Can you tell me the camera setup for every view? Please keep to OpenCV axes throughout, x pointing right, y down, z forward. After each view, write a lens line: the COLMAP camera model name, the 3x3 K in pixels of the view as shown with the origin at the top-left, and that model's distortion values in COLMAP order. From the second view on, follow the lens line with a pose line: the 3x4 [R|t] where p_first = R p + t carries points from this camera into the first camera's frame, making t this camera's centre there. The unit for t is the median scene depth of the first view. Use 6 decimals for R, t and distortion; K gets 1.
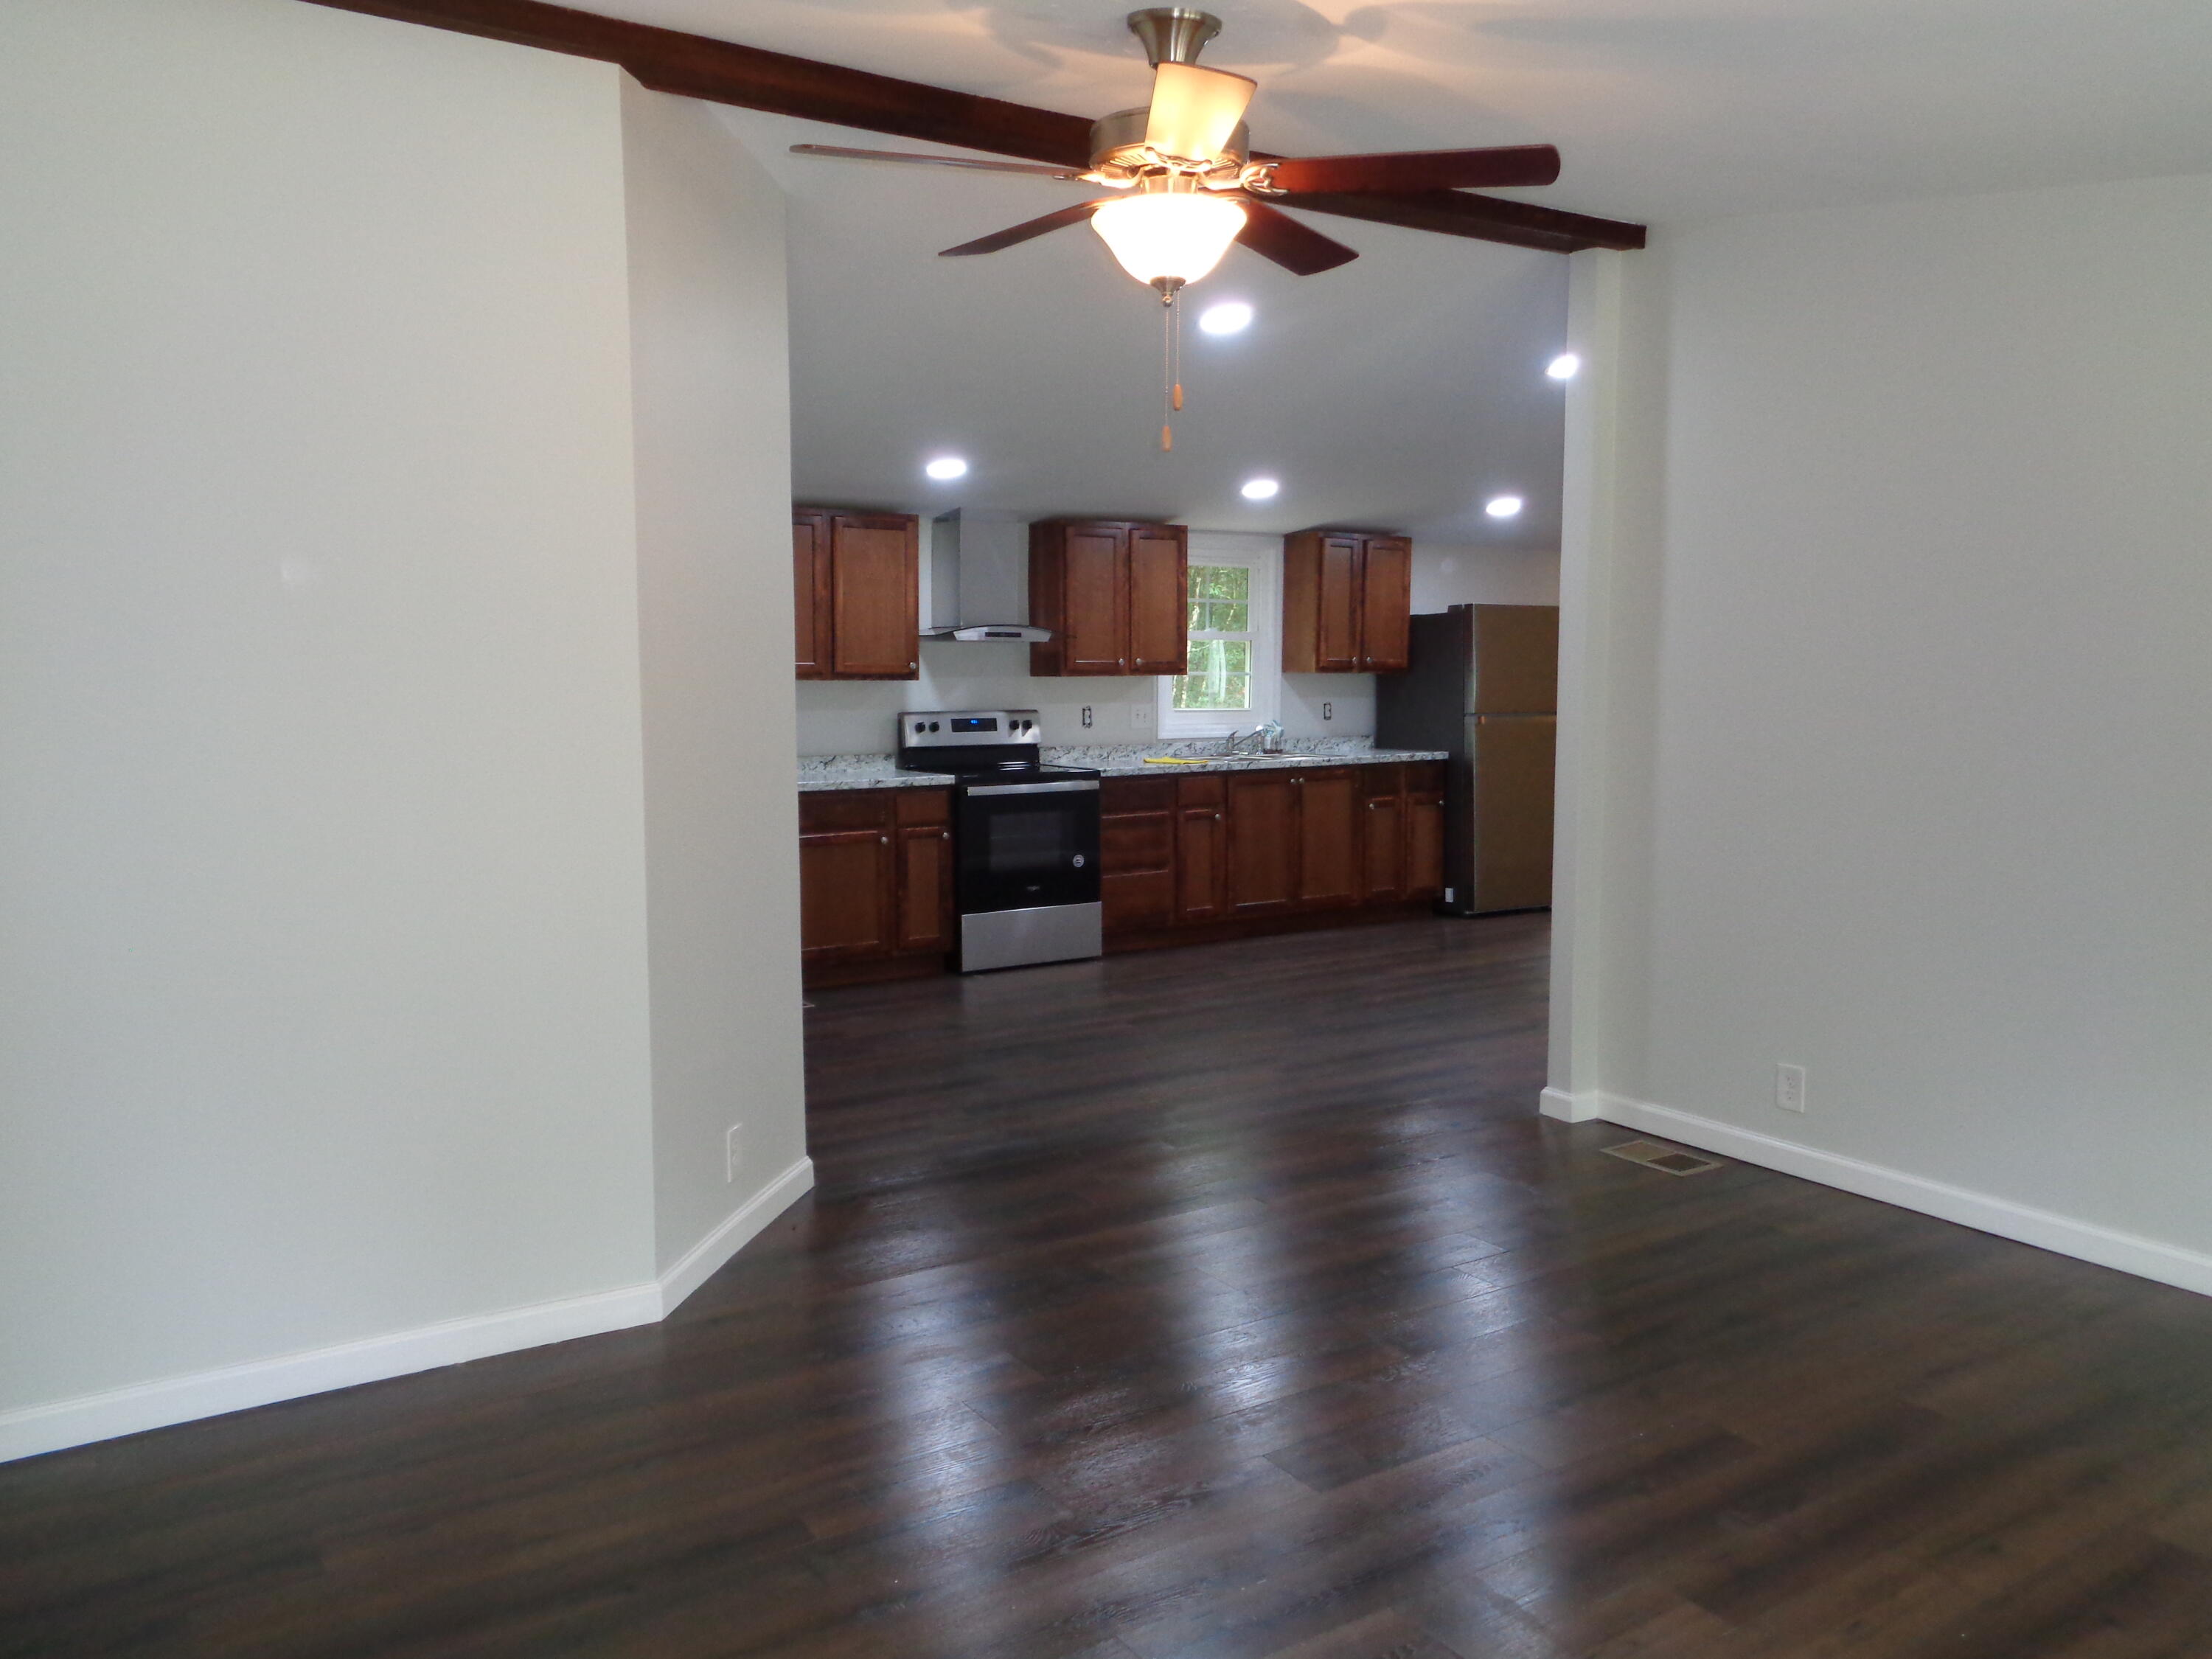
lens RADIAL K [[1657.4, 0, 1136.8], [0, 1657.4, 876.3], [0, 0, 1]] dist [-0.004253, 0.005494]
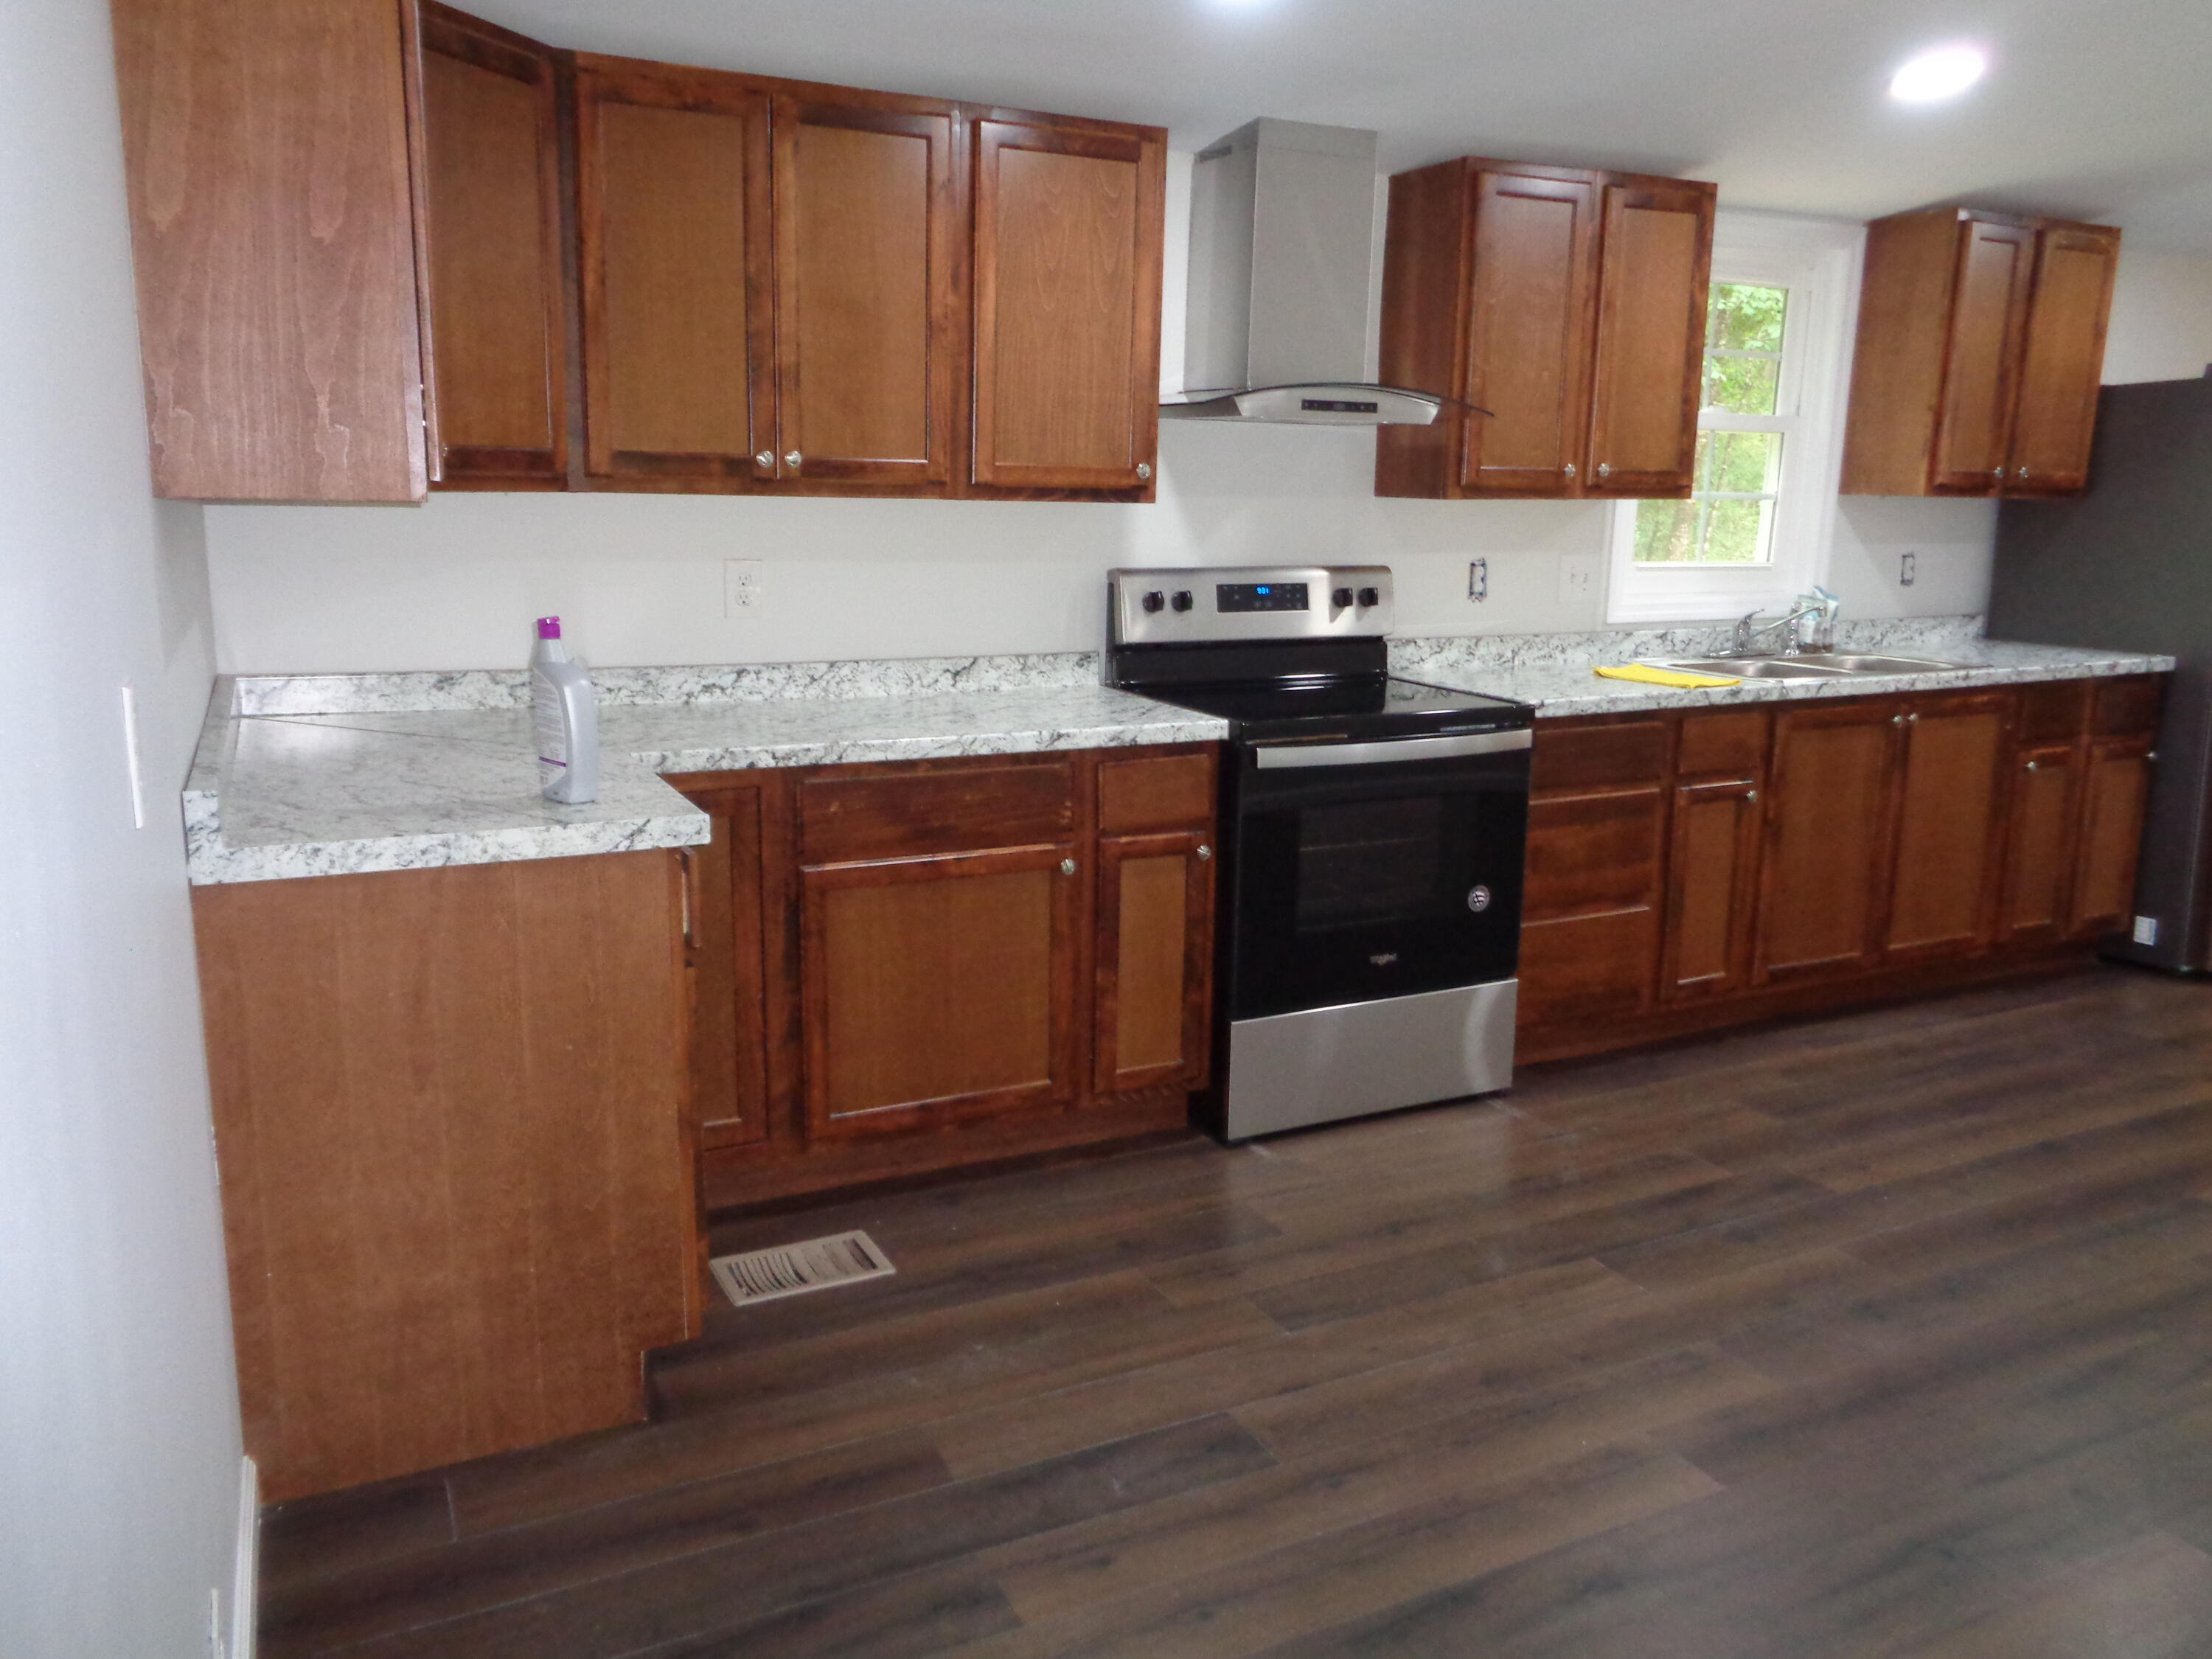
lens RADIAL K [[1657.4, 0, 1089.4], [0, 1657.4, 815.8], [0, 0, 1]] dist [-0.004253, 0.005494]
pose [[0.988584, 0.043483, -0.144262, -0.073204], [-0.032276, 0.996342, 0.079131, -0.062271], [0.147175, -0.073571, 0.986371, 0.494879]]
